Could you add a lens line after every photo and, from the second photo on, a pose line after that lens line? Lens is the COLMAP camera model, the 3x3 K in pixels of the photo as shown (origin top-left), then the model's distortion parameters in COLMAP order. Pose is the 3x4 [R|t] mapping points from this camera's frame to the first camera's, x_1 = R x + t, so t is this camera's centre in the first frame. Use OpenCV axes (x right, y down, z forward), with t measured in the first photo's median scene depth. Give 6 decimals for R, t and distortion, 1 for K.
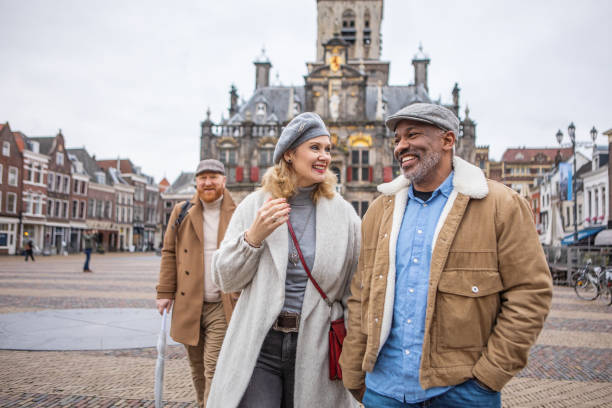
lens RADIAL K [[544.5, 0, 340.4], [0, 544.5, 215.9], [0, 0, 1]] dist [-0.081830, 0.086453]
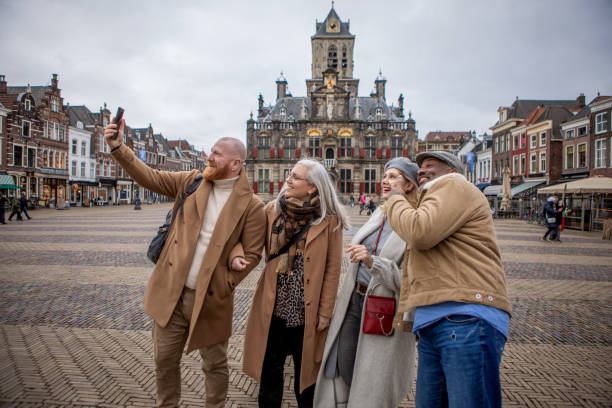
lens RADIAL K [[431.2, 0, 303.7], [0, 431.2, 205.7], [0, 0, 1]] dist [-0.106108, 0.071725]
pose [[0.998981, -0.011755, 0.043573, -0.145183], [0.008108, 0.996521, 0.082949, -0.024344], [-0.044396, -0.082511, 0.995601, -0.299153]]
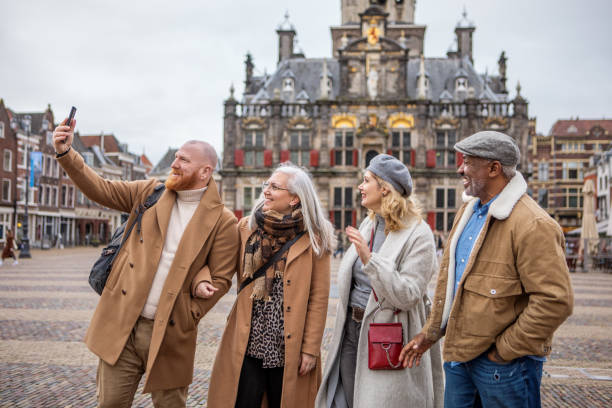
lens RADIAL K [[799.8, 0, 306.6], [0, 799.8, 203.8], [0, 0, 1]] dist [0.006875, 0.000000]
pose [[0.999855, -0.005137, 0.016208, -0.140446], [0.004846, 0.999827, 0.017940, -0.023615], [-0.016297, -0.017859, 0.999708, -0.334692]]
